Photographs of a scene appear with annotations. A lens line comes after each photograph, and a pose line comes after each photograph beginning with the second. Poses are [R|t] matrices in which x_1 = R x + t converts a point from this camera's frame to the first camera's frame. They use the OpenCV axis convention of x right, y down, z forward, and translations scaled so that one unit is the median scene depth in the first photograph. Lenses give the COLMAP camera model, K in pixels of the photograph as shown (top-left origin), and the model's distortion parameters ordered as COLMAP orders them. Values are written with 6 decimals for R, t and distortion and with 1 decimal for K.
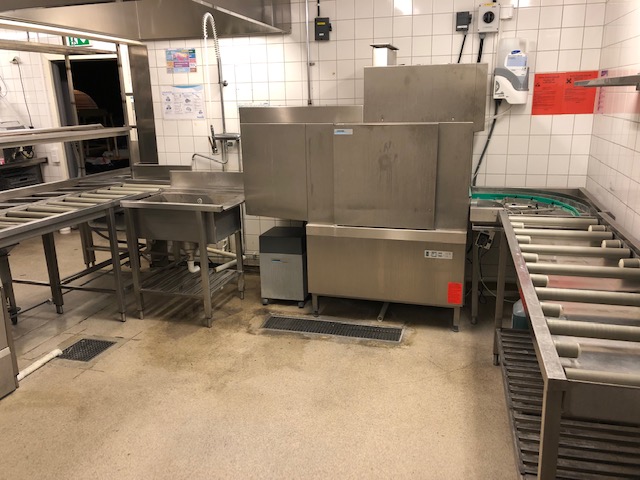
lens RADIAL K [[525.6, 0, 323.3], [0, 525.6, 237.7], [0, 0, 1]] dist [0.028176, -0.019629]
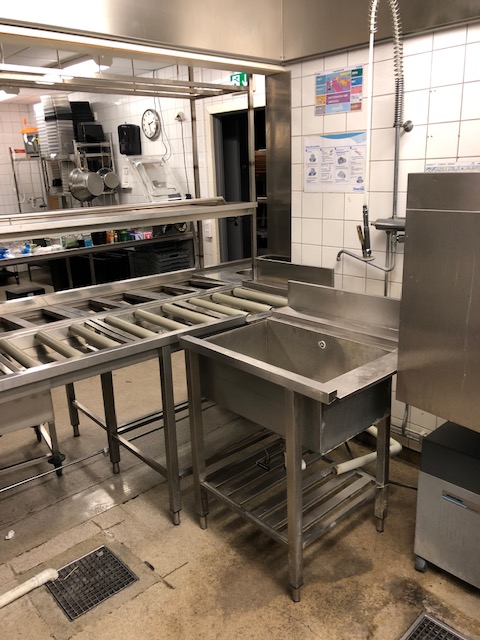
lens RADIAL K [[525.6, 0, 241.0], [0, 525.6, 316.1], [0, 0, 1]] dist [0.028176, -0.019629]
pose [[0.851292, 0.134950, -0.507042, -0.035029], [-0.119156, 0.990833, 0.063656, -0.130901], [0.510984, 0.006227, 0.859568, 0.512894]]
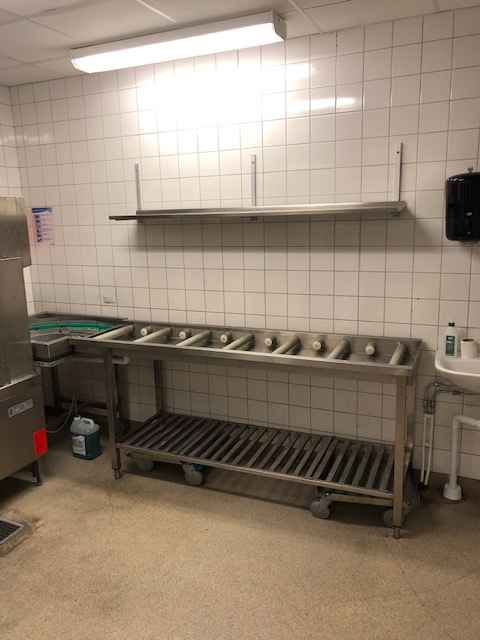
lens RADIAL K [[525.6, 0, 235.3], [0, 525.6, 315.8], [0, 0, 1]] dist [0.028176, -0.019629]
pose [[0.157590, -0.178918, 0.971161, -0.486842], [0.286585, 0.949411, 0.128407, -0.109766], [-0.945005, 0.258085, 0.200893, 0.398156]]
